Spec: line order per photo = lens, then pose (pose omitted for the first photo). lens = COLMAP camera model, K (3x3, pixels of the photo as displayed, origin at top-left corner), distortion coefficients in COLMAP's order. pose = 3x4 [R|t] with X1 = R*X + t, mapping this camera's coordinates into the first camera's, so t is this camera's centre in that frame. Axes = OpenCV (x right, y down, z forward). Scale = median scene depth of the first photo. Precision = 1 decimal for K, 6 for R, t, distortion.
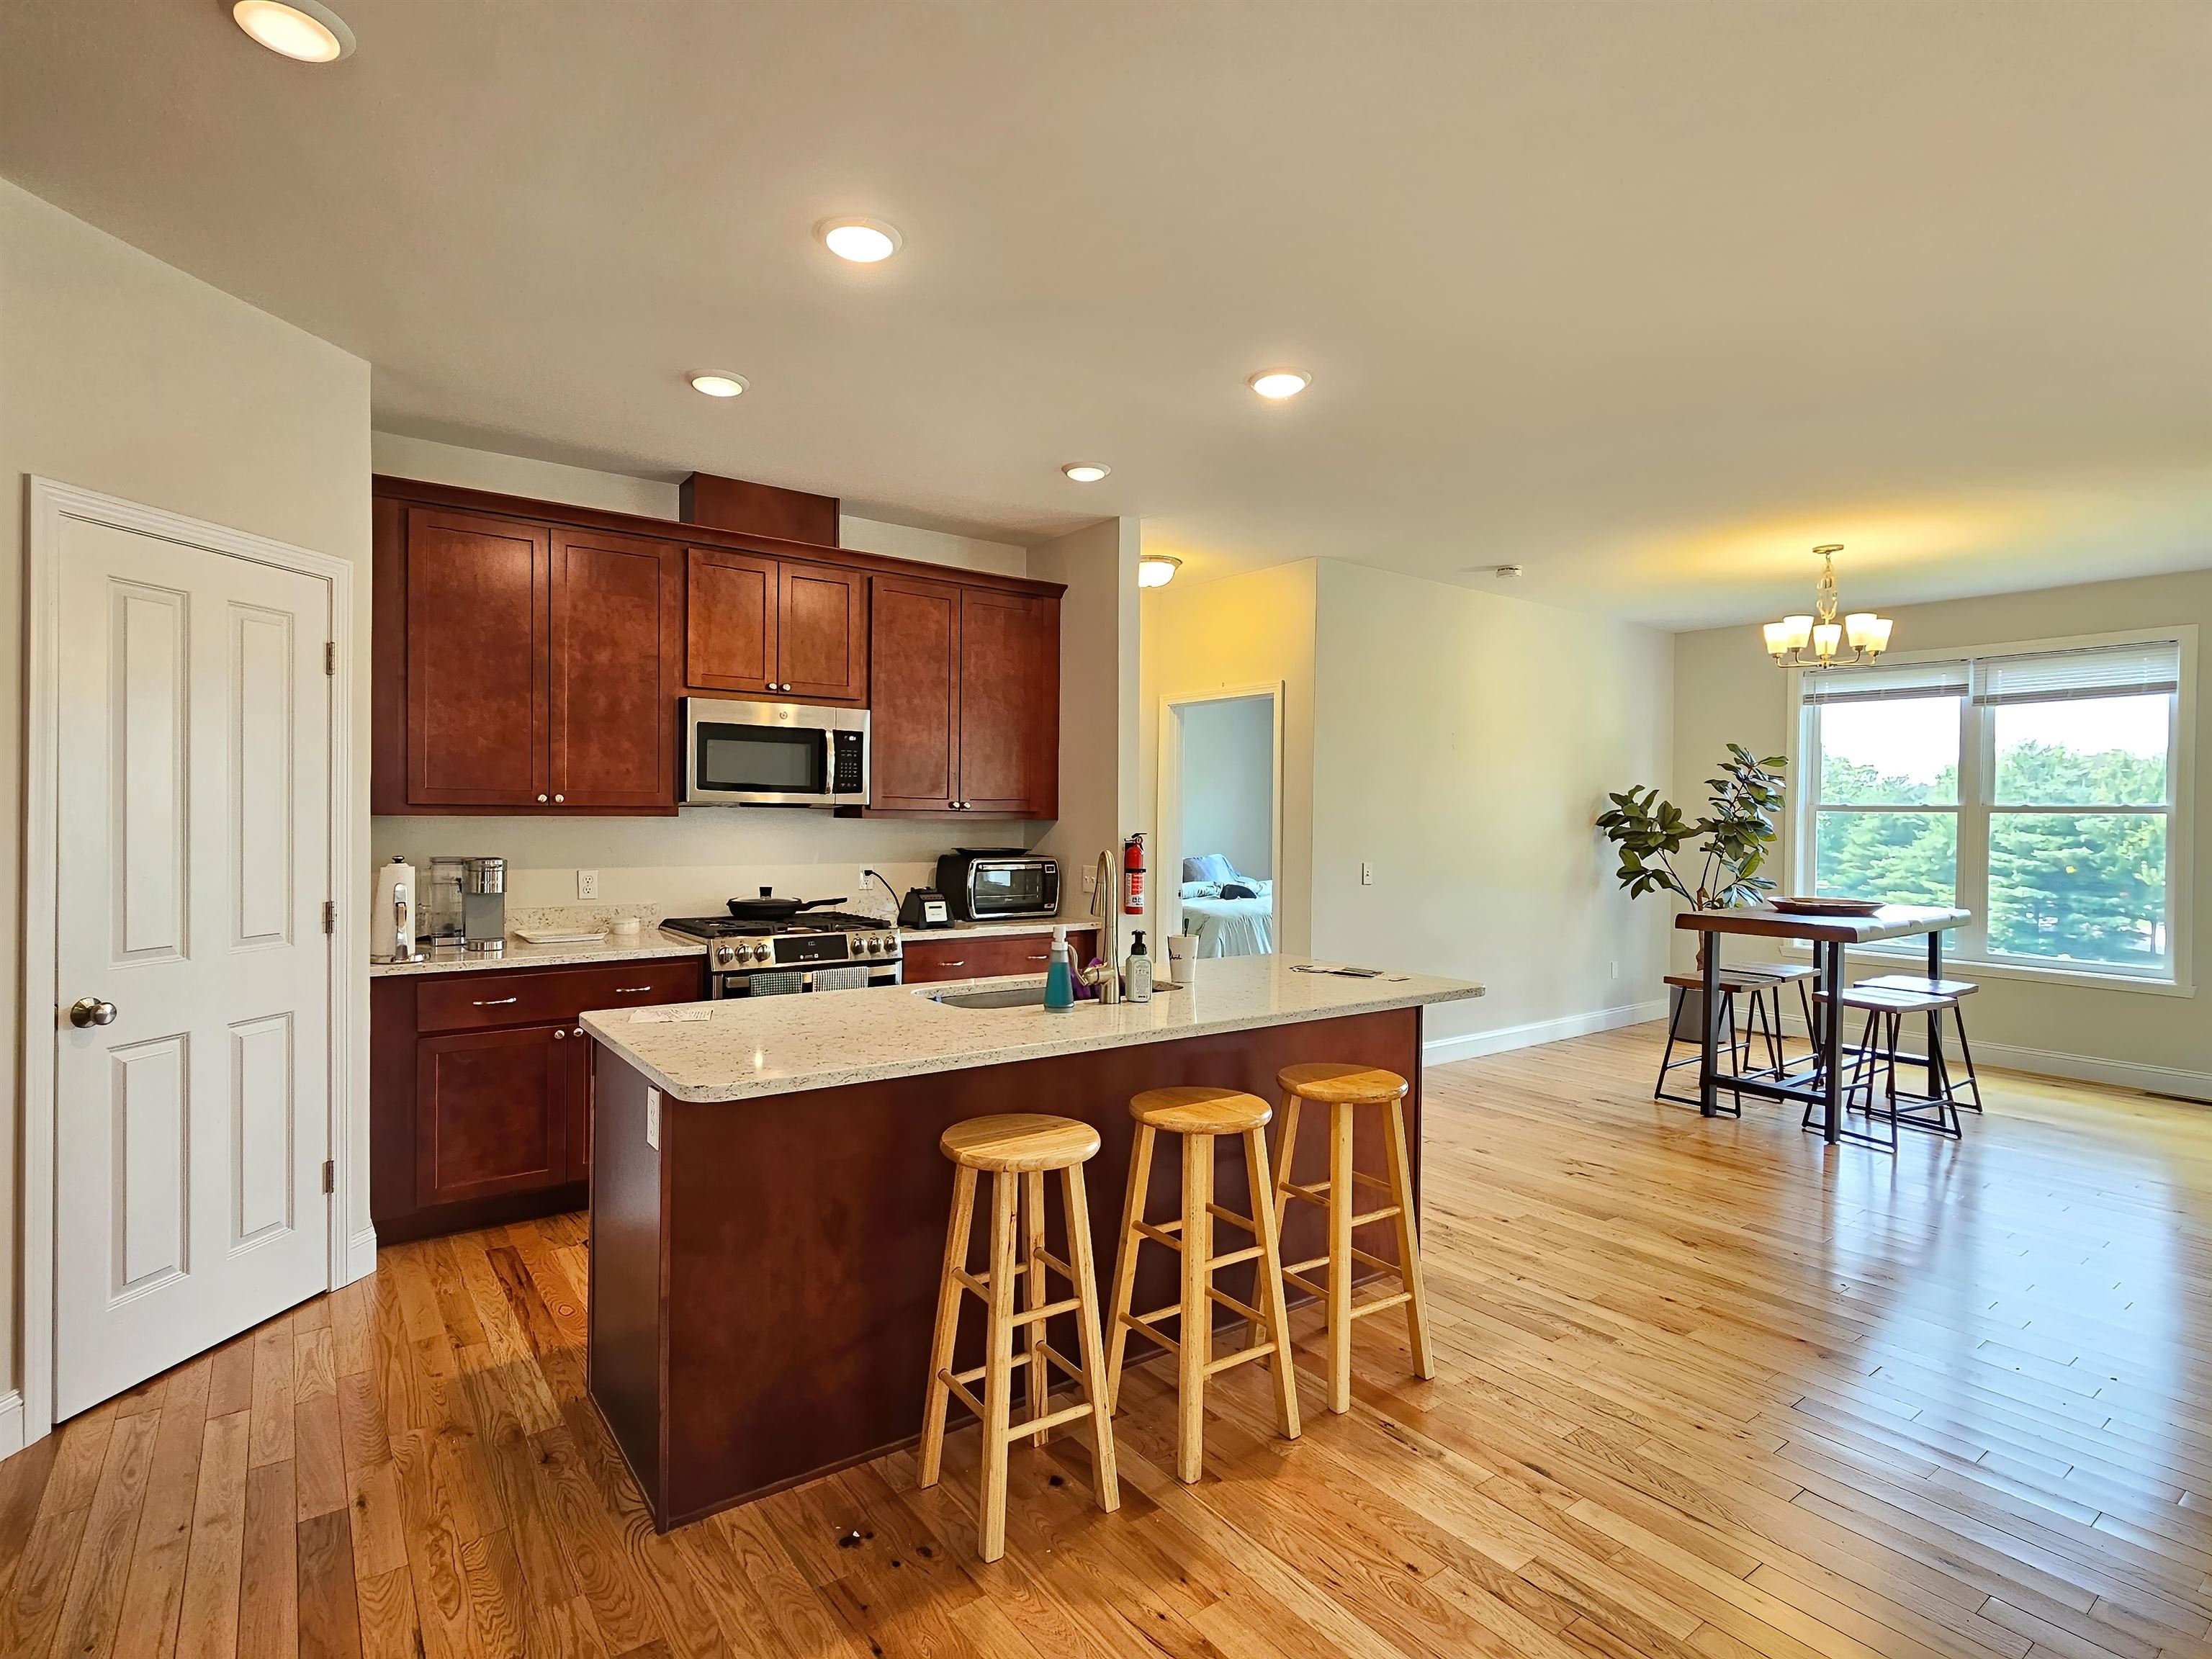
lens RADIAL K [[1112.1, 0, 1106.0], [0, 1112.1, 829.5], [0, 0, 1]] dist [0.002431, 0.000189]
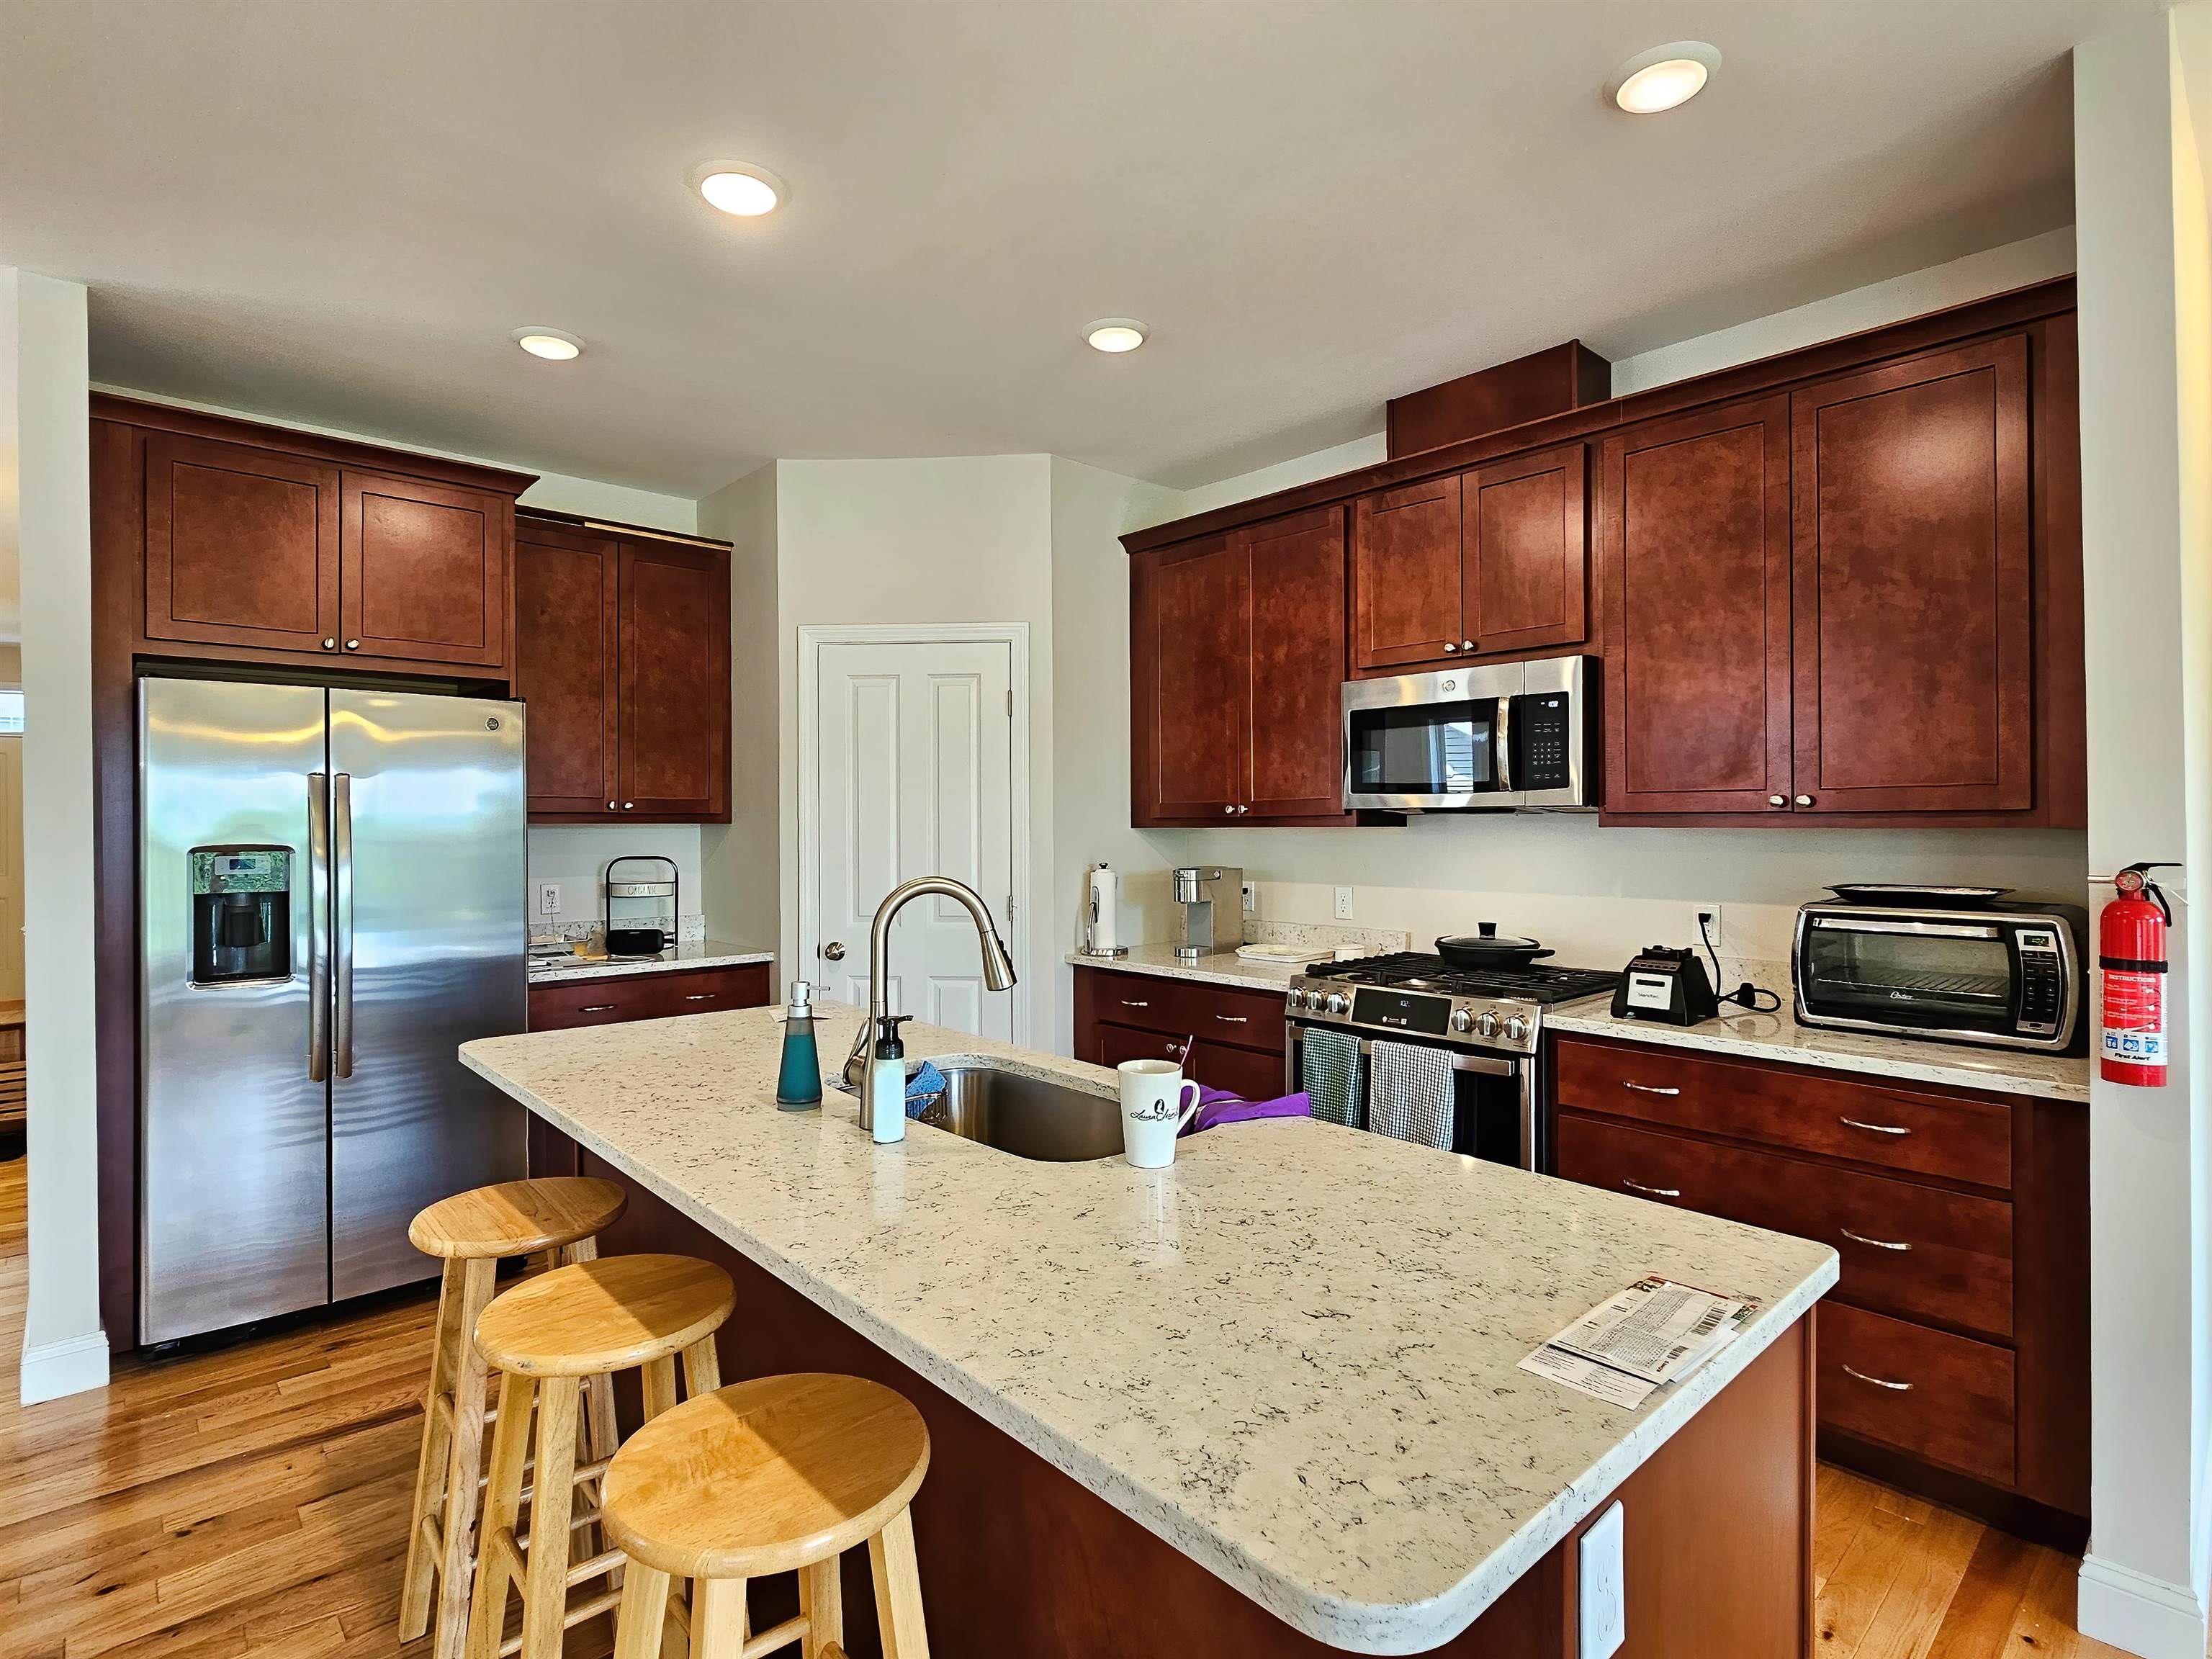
lens RADIAL K [[1112.1, 0, 1106.0], [0, 1112.1, 829.5], [0, 0, 1]] dist [0.002431, 0.000189]
pose [[0.095020, -0.006266, -0.995456, 0.425661], [-0.009485, 0.999929, -0.007199, -0.002012], [0.995430, 0.010126, 0.094954, 0.737380]]
